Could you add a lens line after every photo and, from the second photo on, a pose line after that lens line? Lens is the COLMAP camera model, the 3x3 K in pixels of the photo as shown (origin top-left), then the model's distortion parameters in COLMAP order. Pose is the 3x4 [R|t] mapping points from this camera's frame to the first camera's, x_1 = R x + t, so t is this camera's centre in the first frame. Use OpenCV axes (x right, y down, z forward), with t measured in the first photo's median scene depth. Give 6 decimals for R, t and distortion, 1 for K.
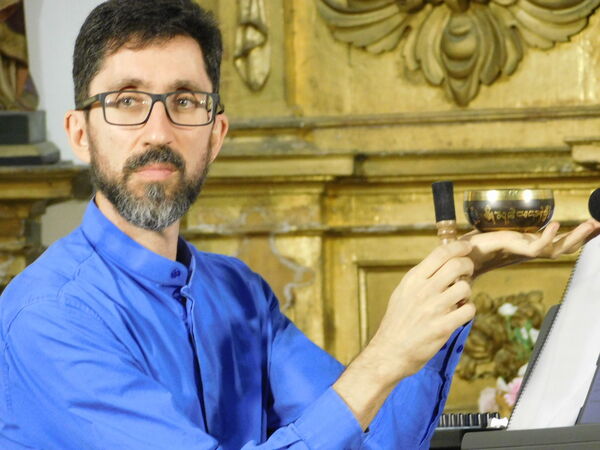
lens RADIAL K [[1049.4, 0, 301.1], [0, 1049.4, 226.0], [0, 0, 1]] dist [0.073519, 0.138685]
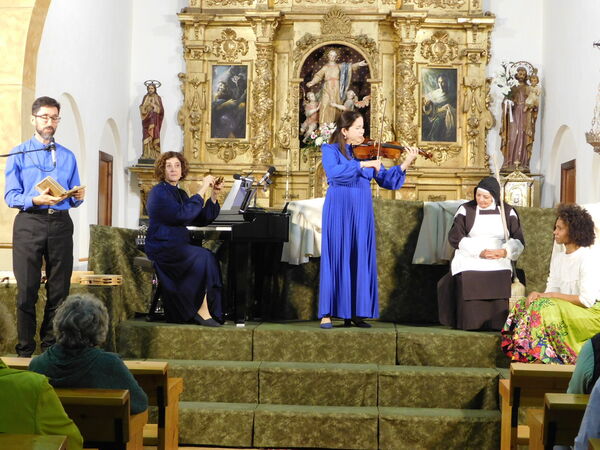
lens RADIAL K [[1195.2, 0, 305.7], [0, 1195.2, 226.7], [0, 0, 1]] dist [0.059749, -0.129353]
pose [[0.996732, 0.057723, 0.056514, 0.245846], [-0.057326, 0.998318, -0.008619, 0.319969], [-0.056916, 0.005352, 0.998365, -6.459967]]
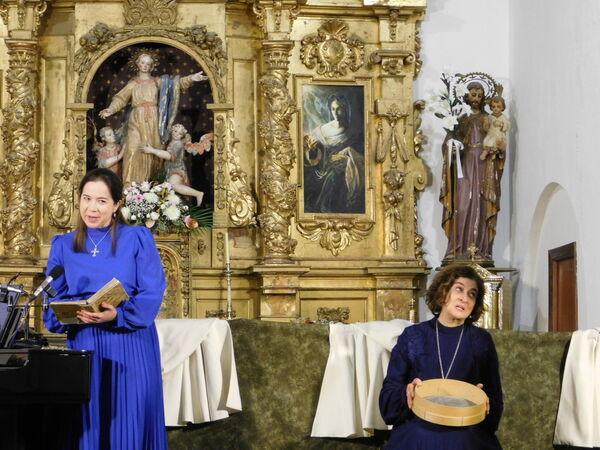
lens RADIAL K [[2065.3, 0, 299.6], [0, 2065.3, 225.2], [0, 0, 1]] dist [0.145498, -2.227044]
pose [[0.984825, 0.051257, 0.165806, 0.133704], [-0.038994, 0.996315, -0.076392, 0.284360], [-0.169111, 0.068767, 0.983195, -6.225536]]
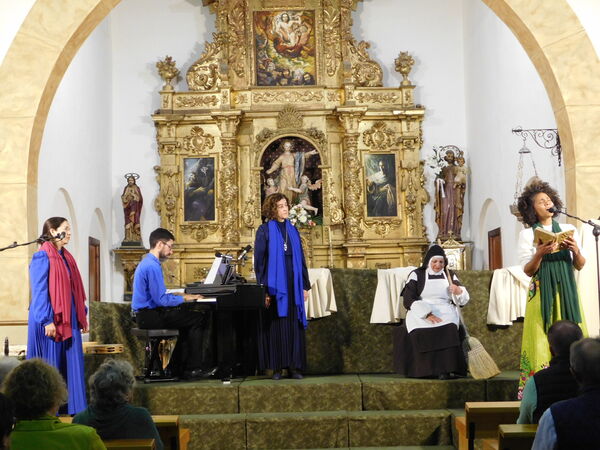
lens RADIAL K [[1075.5, 0, 301.6], [0, 1075.5, 225.8], [0, 0, 1]] dist [0.046933, -0.037579]
pose [[0.994726, 0.021498, 0.100285, 0.107615], [-0.014185, 0.997226, -0.073068, 0.321330], [-0.101578, 0.071260, 0.992272, -6.711174]]
